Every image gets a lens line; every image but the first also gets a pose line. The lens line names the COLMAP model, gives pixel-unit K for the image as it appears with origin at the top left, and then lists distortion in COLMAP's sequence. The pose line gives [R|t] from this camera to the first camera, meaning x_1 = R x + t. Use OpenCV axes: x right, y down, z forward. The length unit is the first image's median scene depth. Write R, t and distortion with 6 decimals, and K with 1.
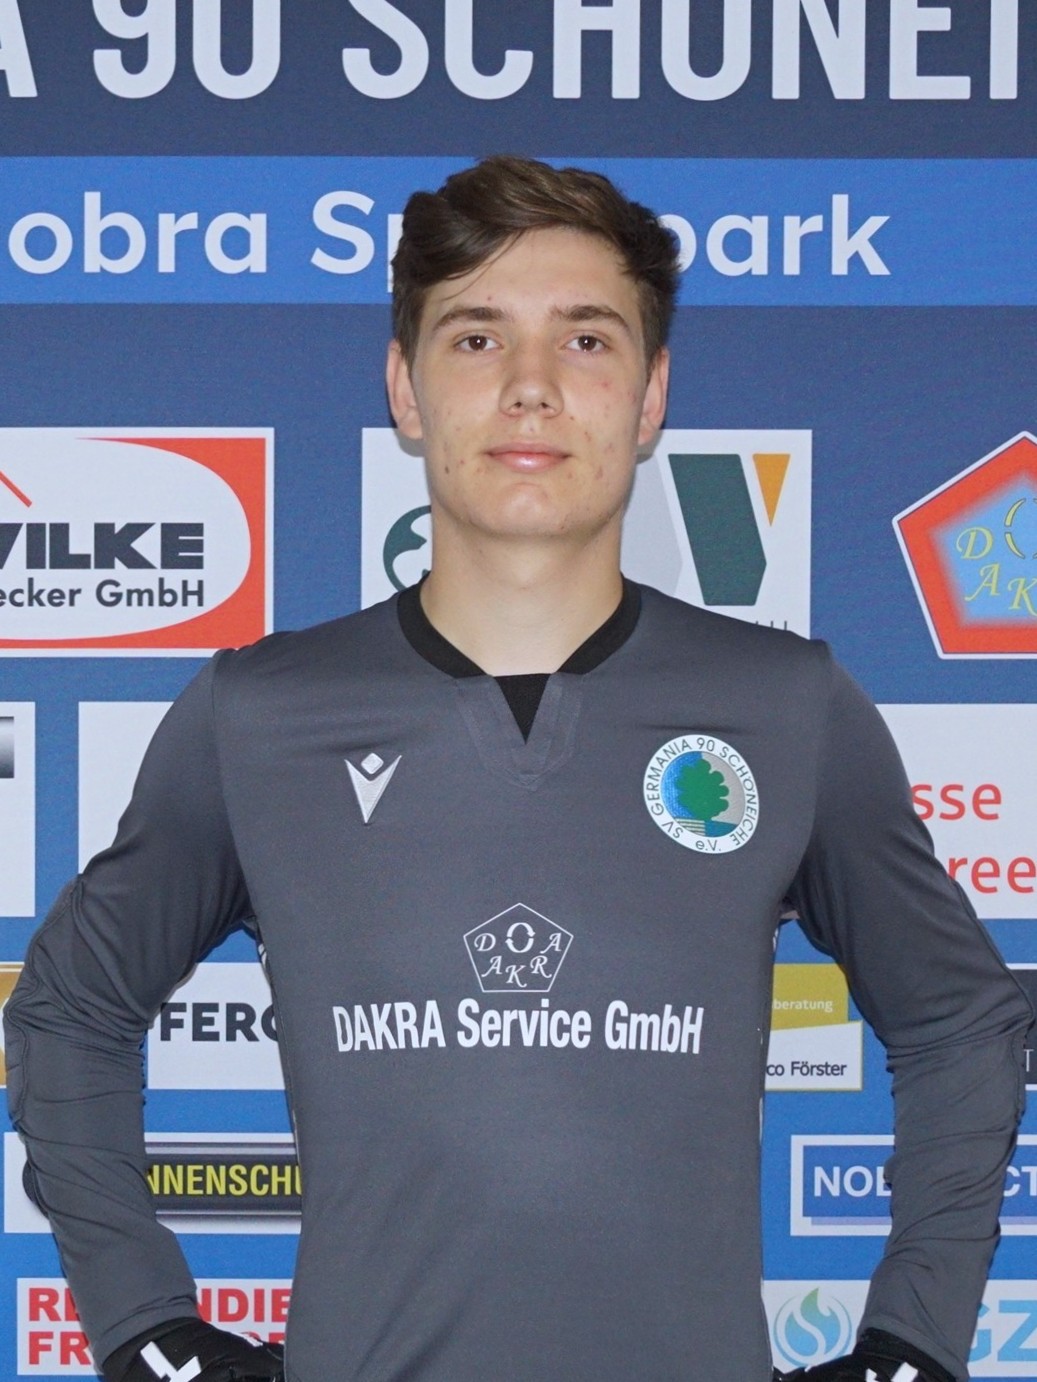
lens RADIAL K [[1555.7, 0, 521.0], [0, 1555.7, 710.3], [0, 0, 1]] dist [-0.002901, 0.000000]
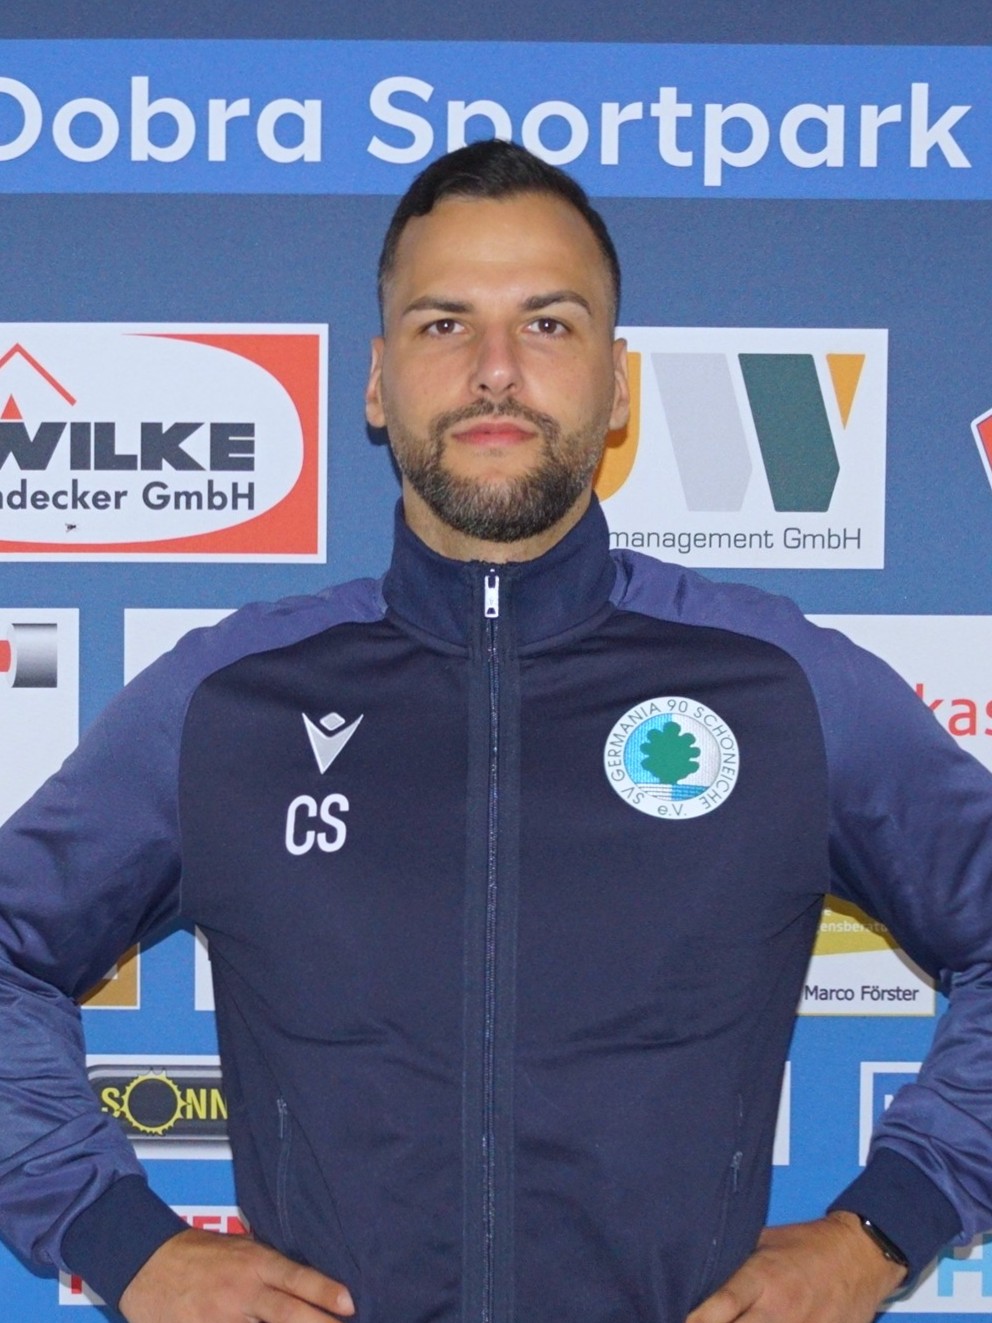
lens RADIAL K [[1489.3, 0, 477.9], [0, 1489.3, 700.6], [0, 0, 1]] dist [-0.002901, 0.000000]
pose [[0.999984, 0.005416, -0.001848, -0.063398], [-0.005395, 0.999920, 0.011431, 0.039868], [0.001910, -0.011421, 0.999933, 0.078250]]
